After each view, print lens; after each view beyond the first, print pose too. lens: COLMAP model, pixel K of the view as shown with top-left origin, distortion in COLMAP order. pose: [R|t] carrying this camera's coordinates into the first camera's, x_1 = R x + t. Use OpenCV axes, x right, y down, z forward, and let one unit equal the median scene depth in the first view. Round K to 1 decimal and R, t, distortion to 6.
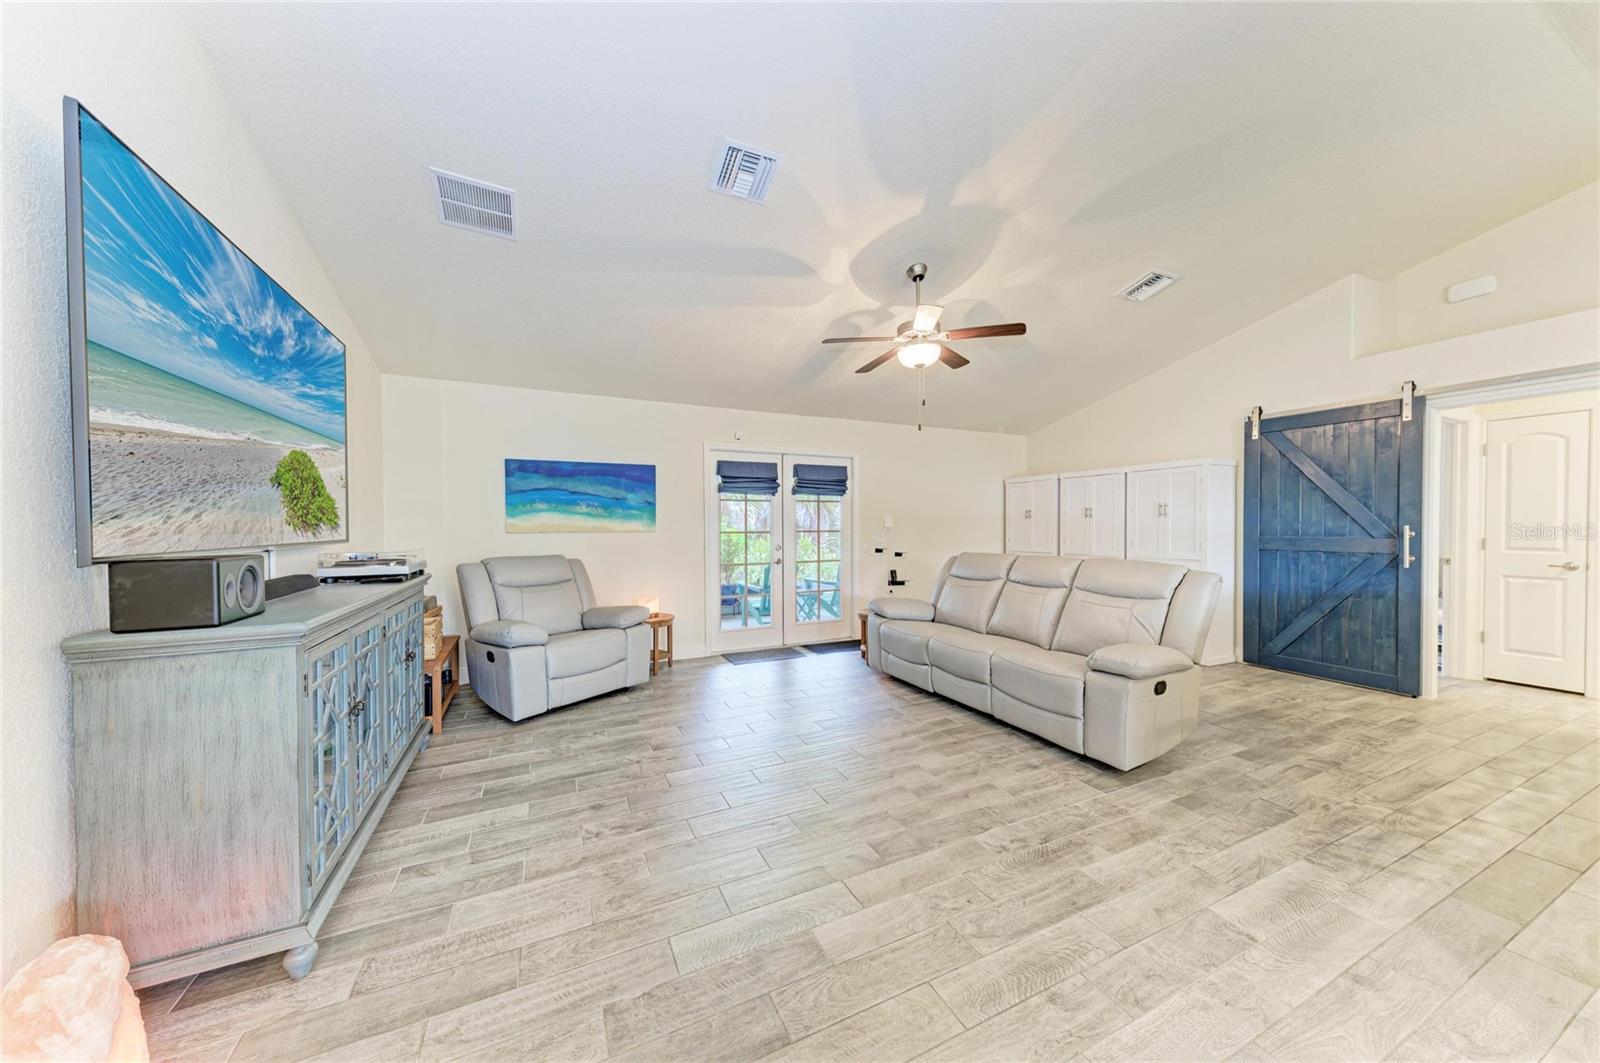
lens RADIAL K [[538.9, 0, 802.0], [0, 538.9, 533.3], [0, 0, 1]] dist [0.016394, -0.002917]
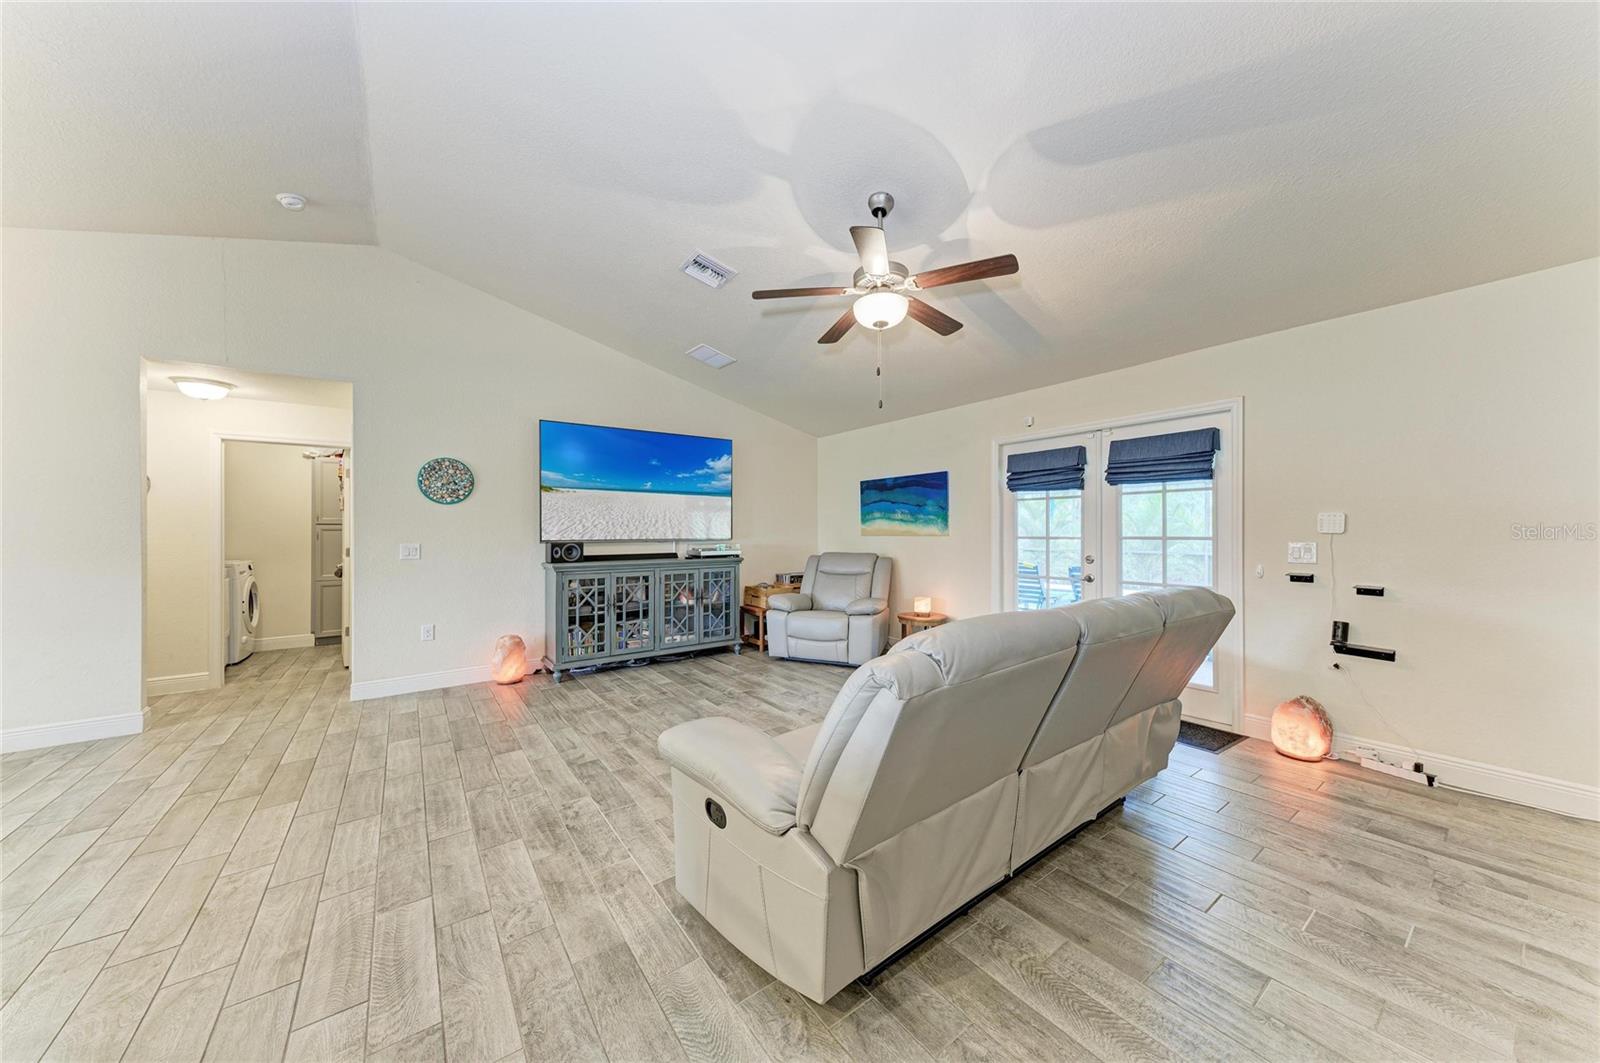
lens RADIAL K [[538.9, 0, 800.7], [0, 538.9, 531.5], [0, 0, 1]] dist [0.016394, -0.002917]
pose [[0.185525, 0.004609, -0.982629, 0.872156], [-0.008578, 0.999958, 0.003070, -0.014968], [0.982602, 0.007860, 0.185557, 0.685059]]
